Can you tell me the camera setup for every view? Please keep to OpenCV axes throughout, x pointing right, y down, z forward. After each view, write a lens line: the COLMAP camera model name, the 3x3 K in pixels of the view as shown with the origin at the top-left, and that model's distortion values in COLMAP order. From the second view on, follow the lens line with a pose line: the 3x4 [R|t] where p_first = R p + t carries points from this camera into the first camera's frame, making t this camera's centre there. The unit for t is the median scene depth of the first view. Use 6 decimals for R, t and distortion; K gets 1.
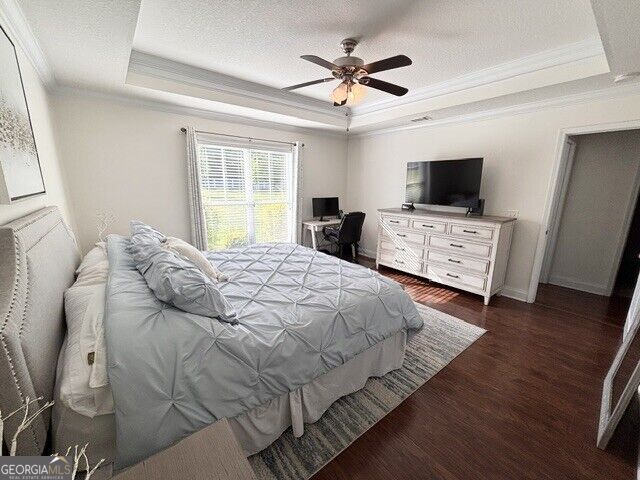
lens RADIAL K [[261.1, 0, 320.0], [0, 261.1, 240.0], [0, 0, 1]] dist [0.000844, -0.000402]
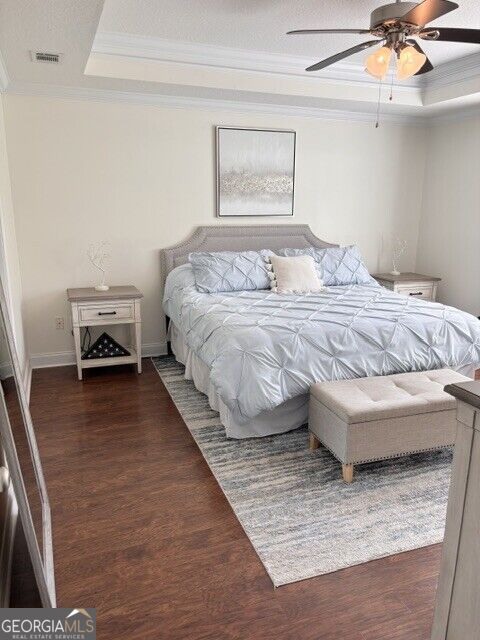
lens RADIAL K [[489.2, 0, 240.0], [0, 489.2, 320.0], [0, 0, 1]] dist [0.040859, -0.052650]
pose [[-0.318299, 0.214867, -0.923319, 1.627032], [-0.212417, 0.933044, 0.290358, -0.304984], [0.923886, 0.288549, -0.251346, 1.319114]]
